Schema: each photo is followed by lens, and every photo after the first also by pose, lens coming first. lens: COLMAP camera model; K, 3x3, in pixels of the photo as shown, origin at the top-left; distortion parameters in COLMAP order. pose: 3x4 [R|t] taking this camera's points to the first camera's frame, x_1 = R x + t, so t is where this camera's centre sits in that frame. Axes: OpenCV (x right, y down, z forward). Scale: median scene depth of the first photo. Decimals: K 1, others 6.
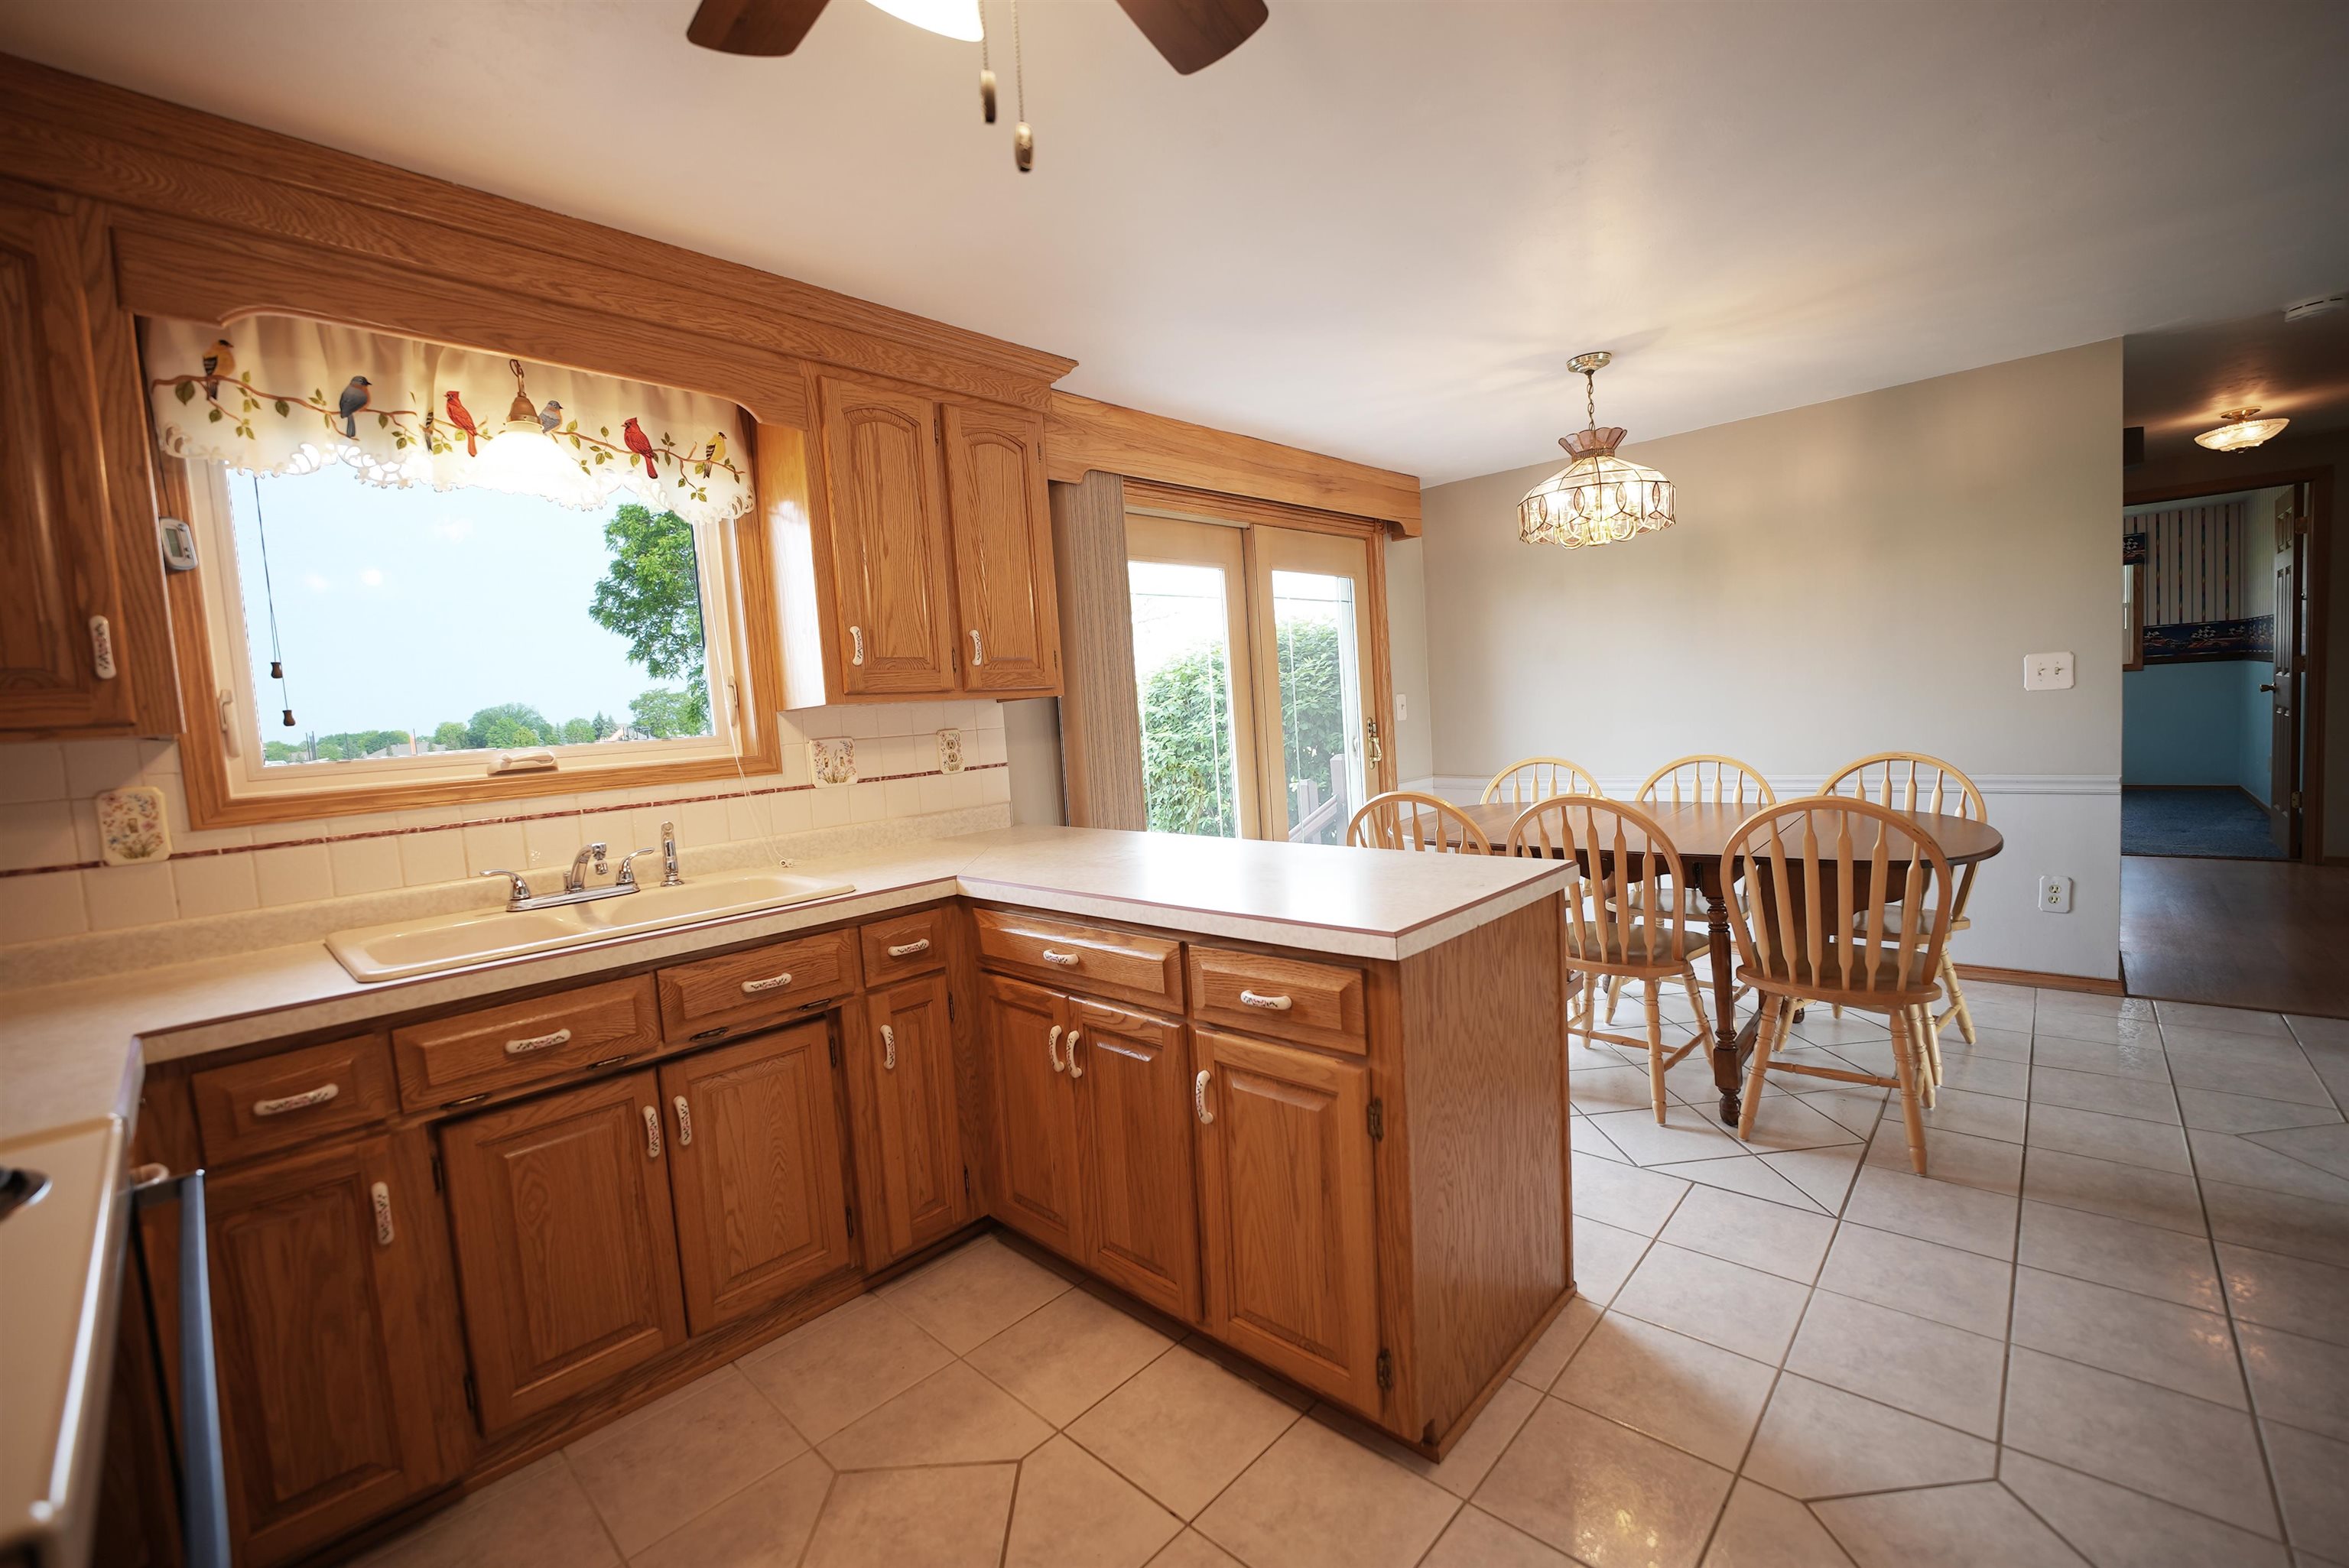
lens RADIAL K [[953.2, 0, 1168.5], [0, 953.2, 782.7], [0, 0, 1]] dist [-0.028950, 0.003629]
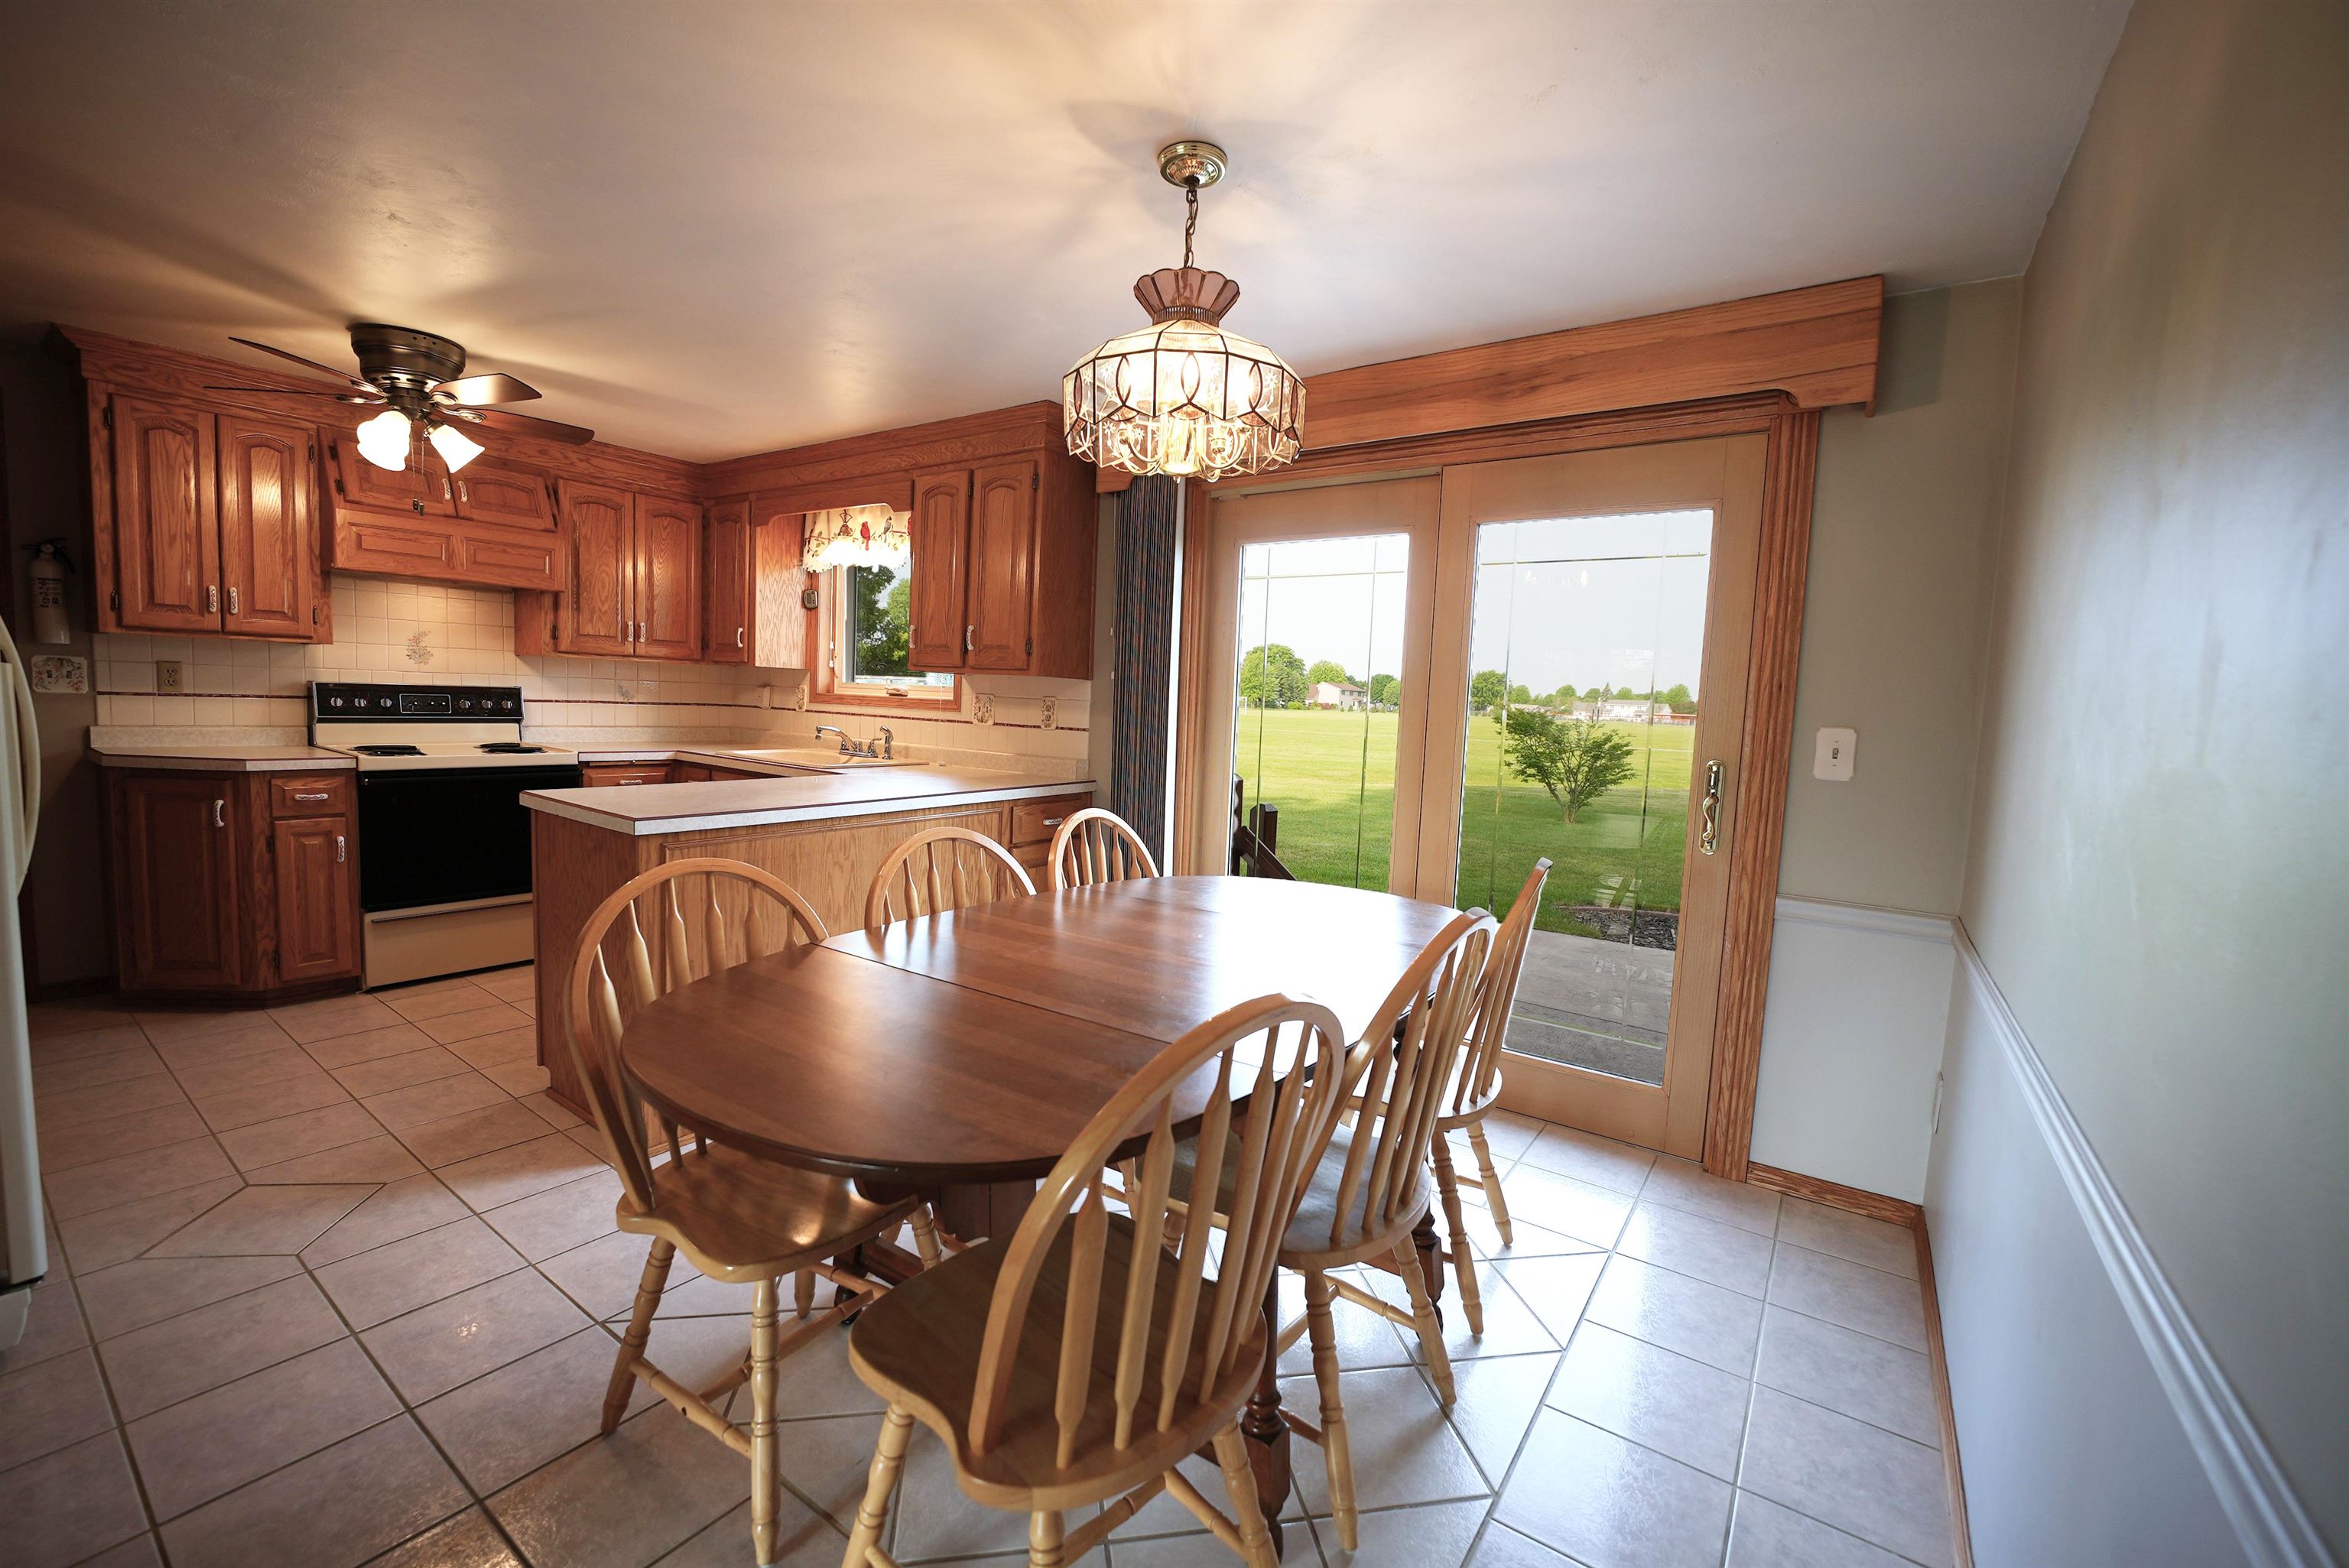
lens RADIAL K [[953.2, 0, 1167.9], [0, 953.2, 782.9], [0, 0, 1]] dist [-0.028950, 0.003629]
pose [[0.136384, 0.161051, -0.977477, 1.380380], [-0.126634, 0.981437, 0.144035, -0.185577], [0.982529, 0.104138, 0.154247, 1.185616]]
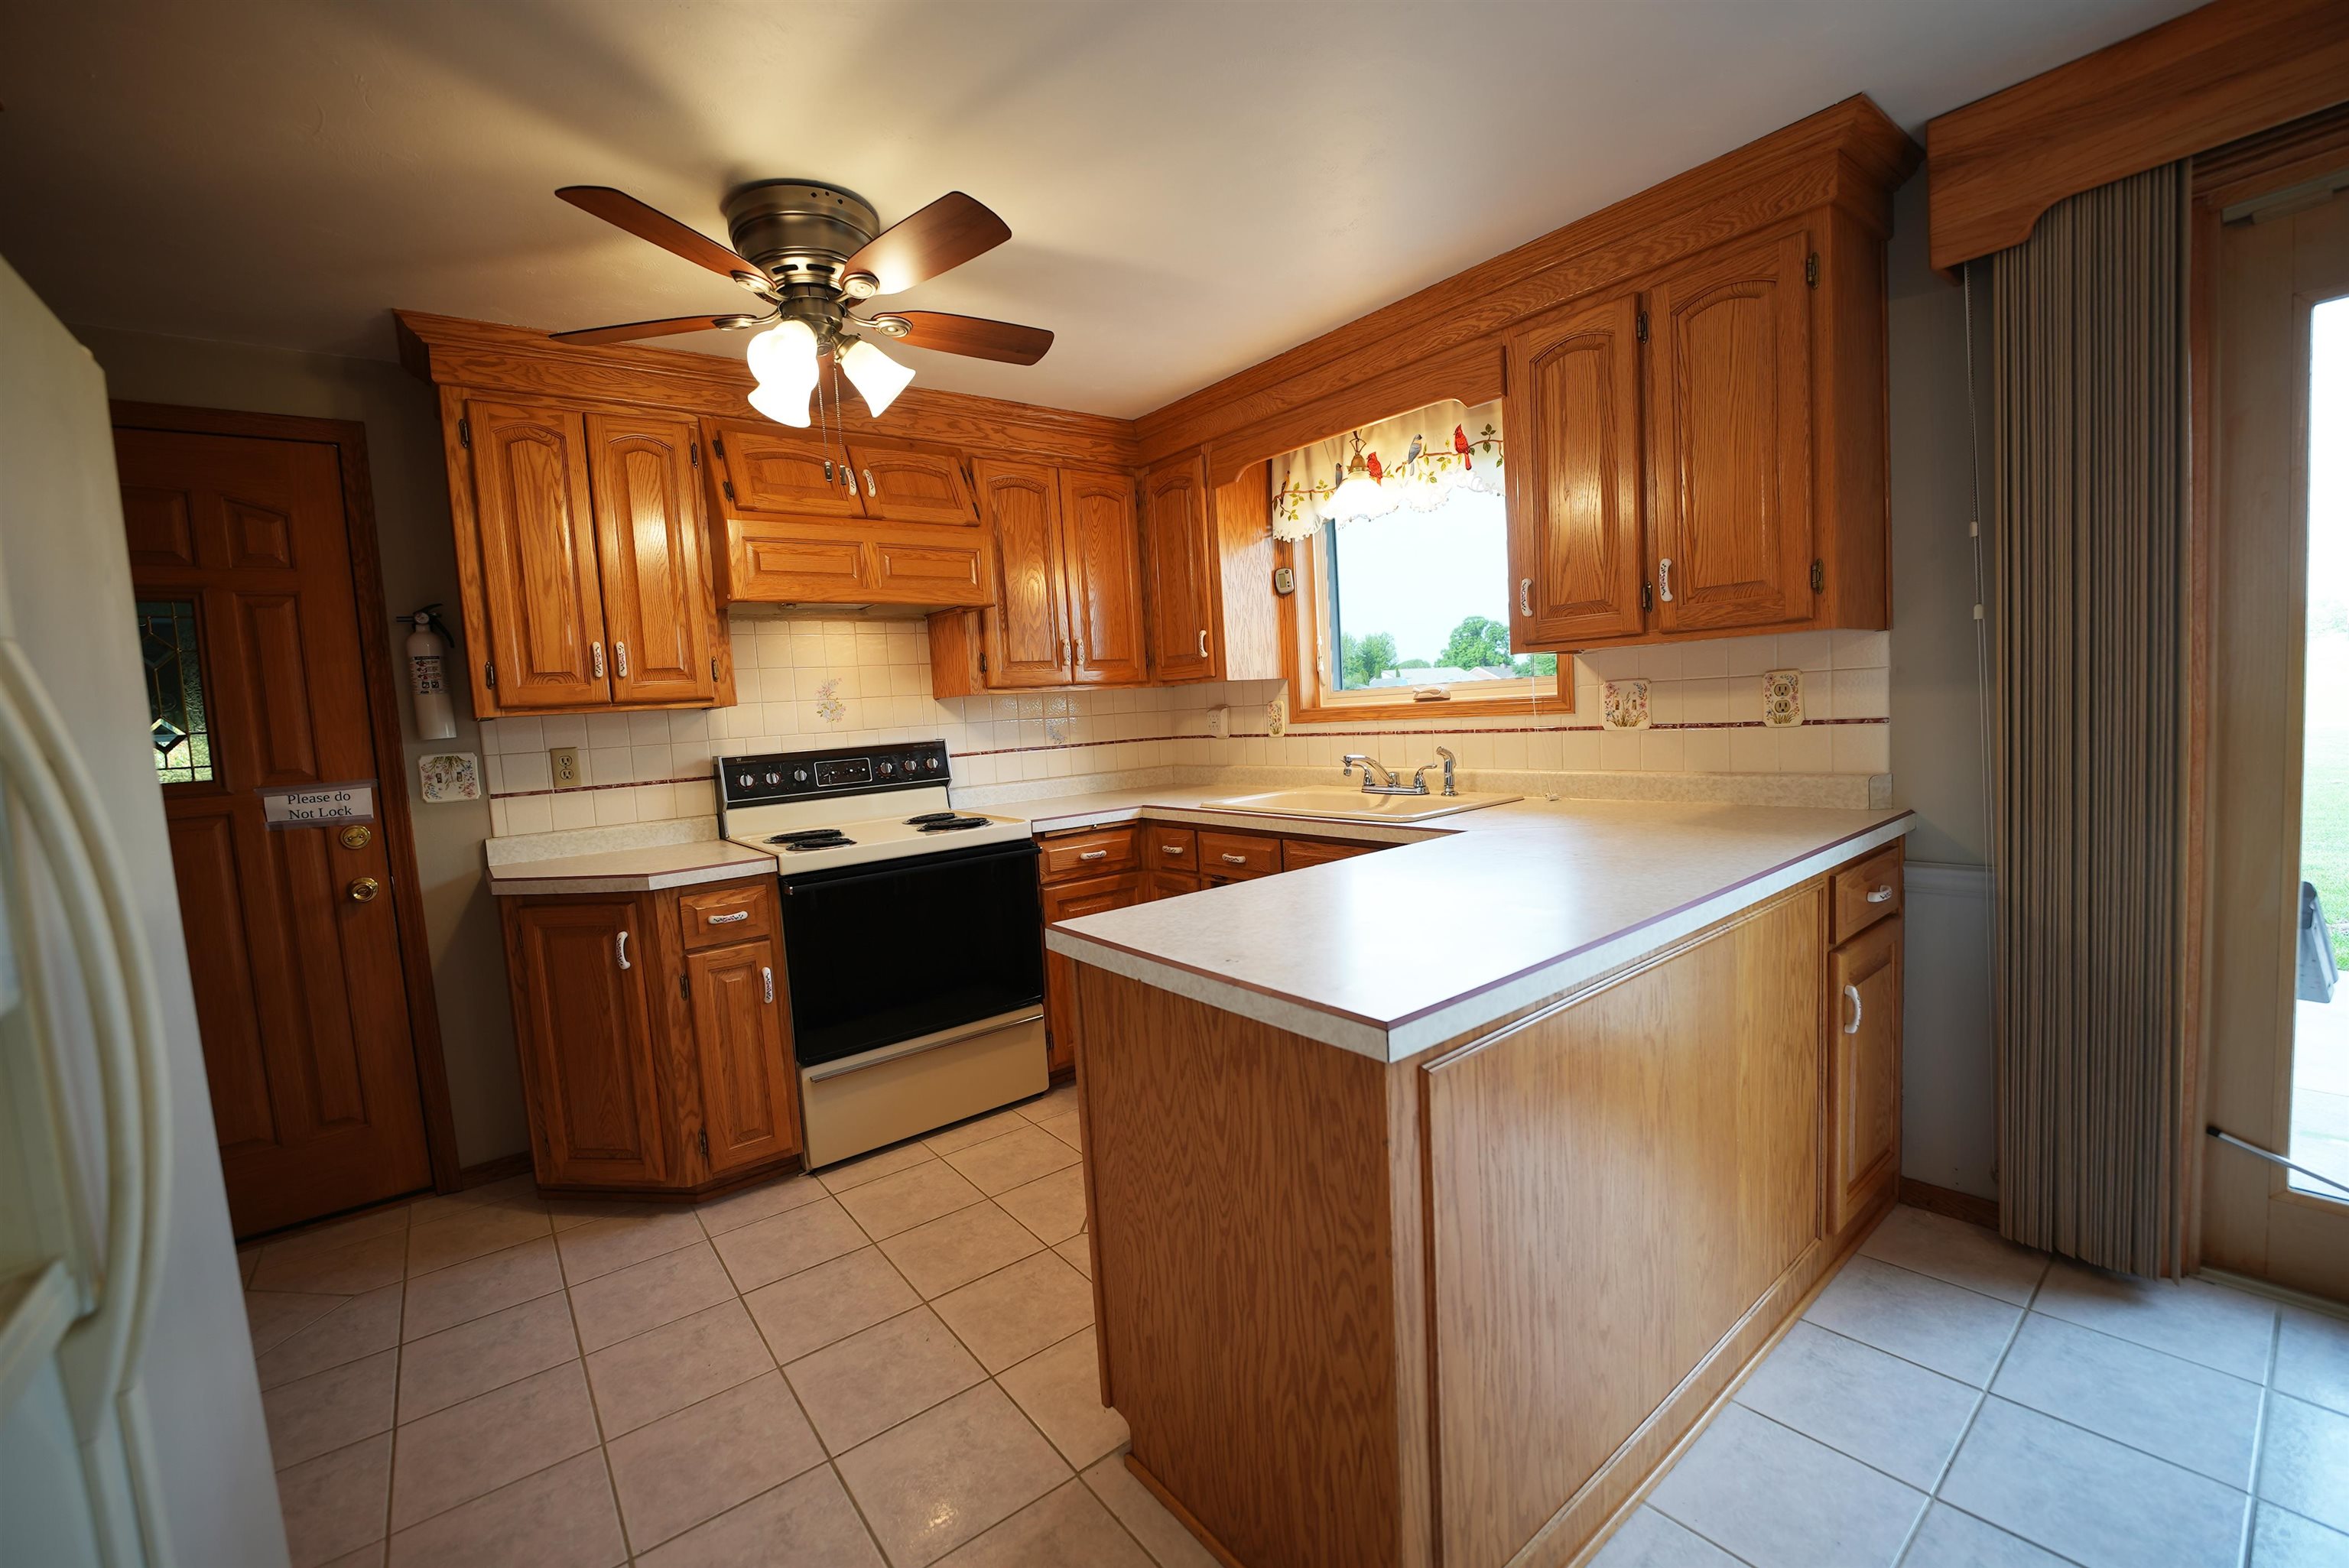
lens RADIAL K [[953.2, 0, 1181.2], [0, 953.2, 785.0], [0, 0, 1]] dist [-0.028950, 0.003629]
pose [[-0.140953, 0.156040, -0.977642, 0.744887], [-0.001131, 0.987475, 0.157772, -0.103273], [0.990016, 0.023344, -0.139011, 0.761526]]
